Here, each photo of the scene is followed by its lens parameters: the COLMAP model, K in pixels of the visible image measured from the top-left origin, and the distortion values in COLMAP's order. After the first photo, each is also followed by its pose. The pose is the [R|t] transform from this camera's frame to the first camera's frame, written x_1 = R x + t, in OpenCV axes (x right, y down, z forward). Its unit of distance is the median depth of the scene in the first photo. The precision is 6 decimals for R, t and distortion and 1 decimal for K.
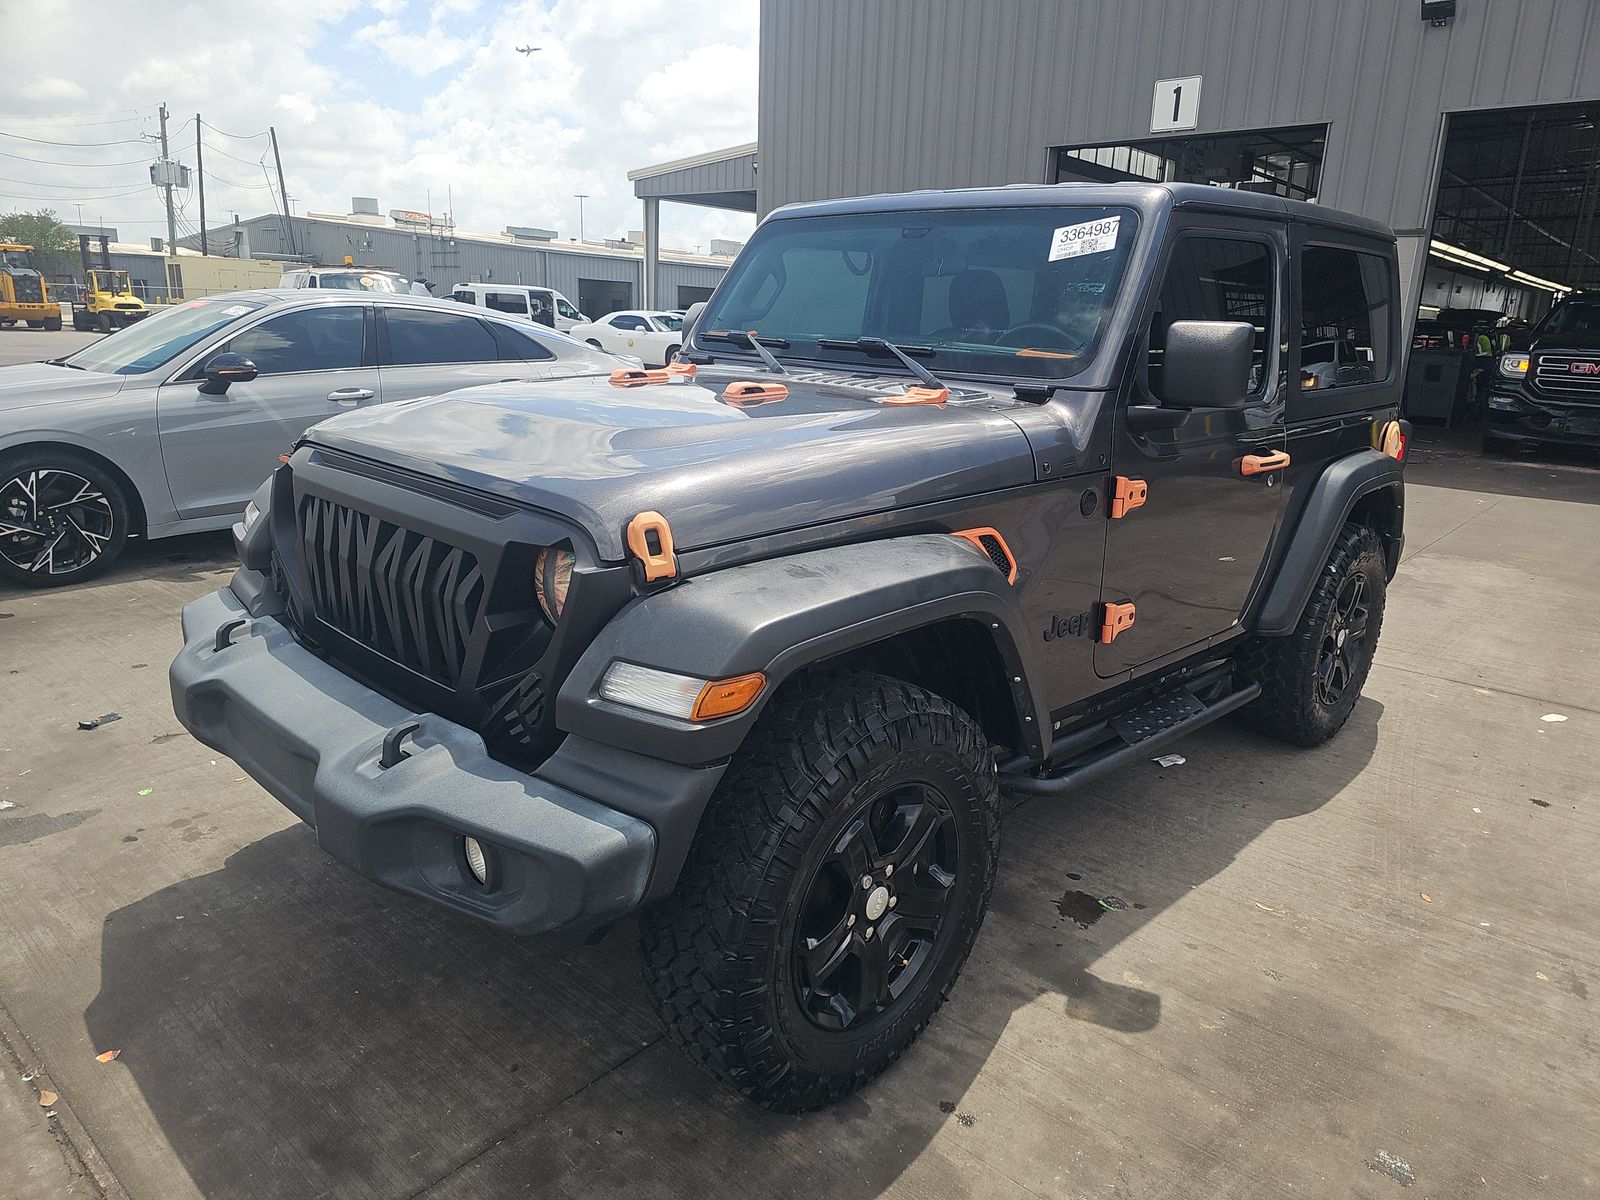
lens RADIAL K [[1070.2, 0, 814.5], [0, 1070.2, 587.0], [0, 0, 1]] dist [0.012053, -0.005291]
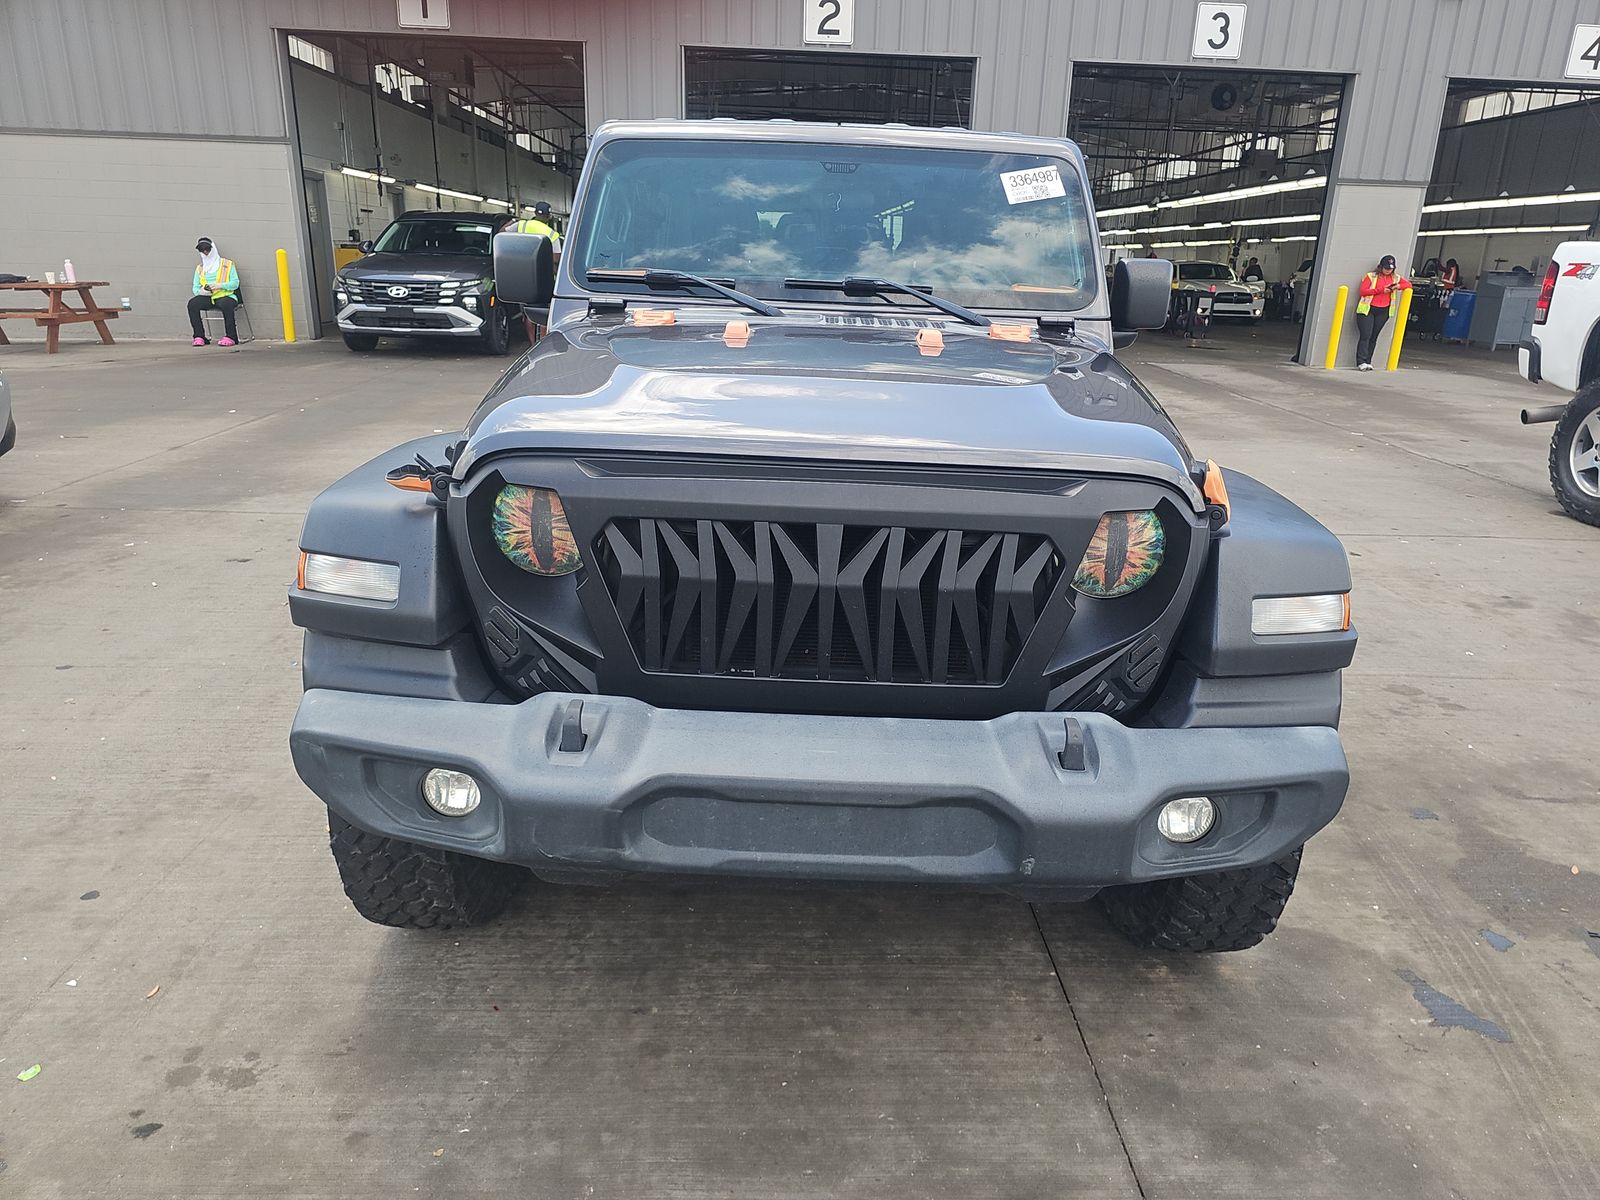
lens RADIAL K [[1070.2, 0, 801.1], [0, 1070.2, 599.7], [0, 0, 1]] dist [0.012053, -0.005291]
pose [[0.723724, -0.224258, 0.652634, -0.742975], [0.162615, 0.974513, 0.154535, -0.105996], [-0.670656, -0.005713, 0.741746, 0.303525]]
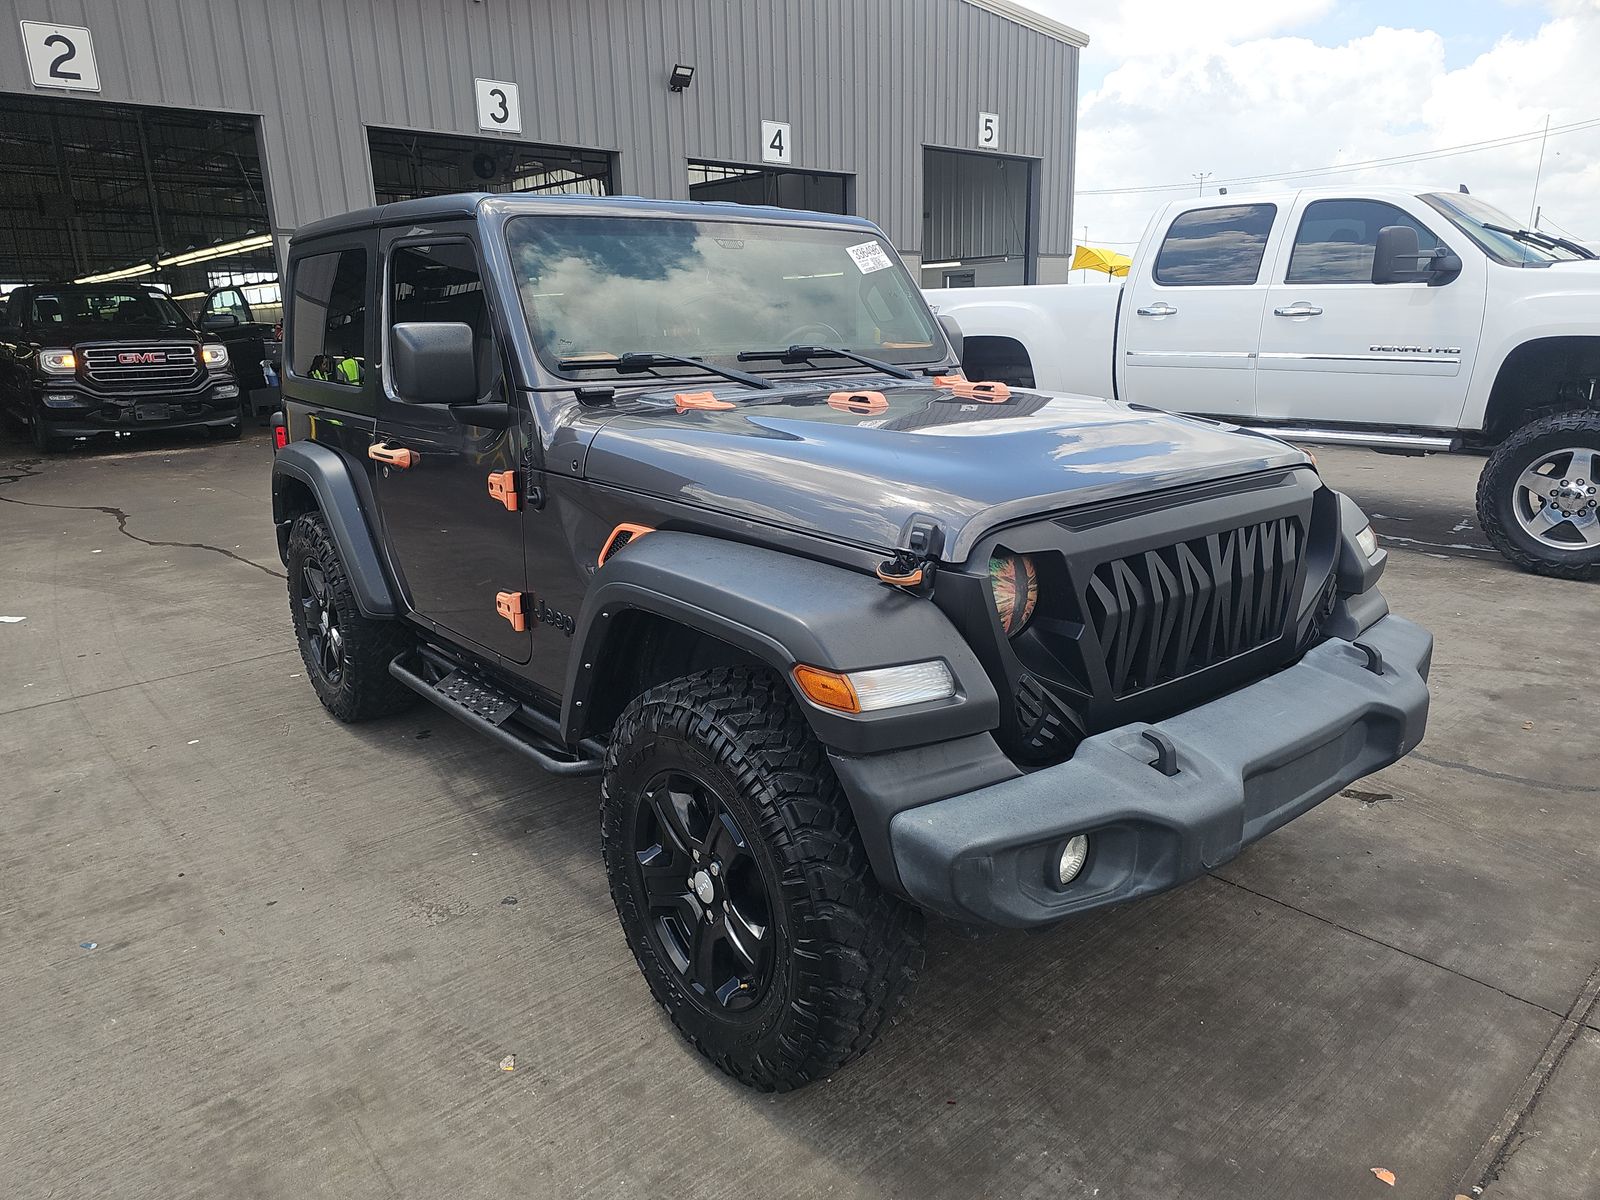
lens RADIAL K [[1070.2, 0, 799.1], [0, 1070.2, 612.7], [0, 0, 1]] dist [0.012053, -0.005291]
pose [[0.117812, -0.301344, 0.946209, -1.080780], [0.271101, 0.926410, 0.261284, -0.275753], [-0.955314, 0.225736, 0.190837, 0.906233]]
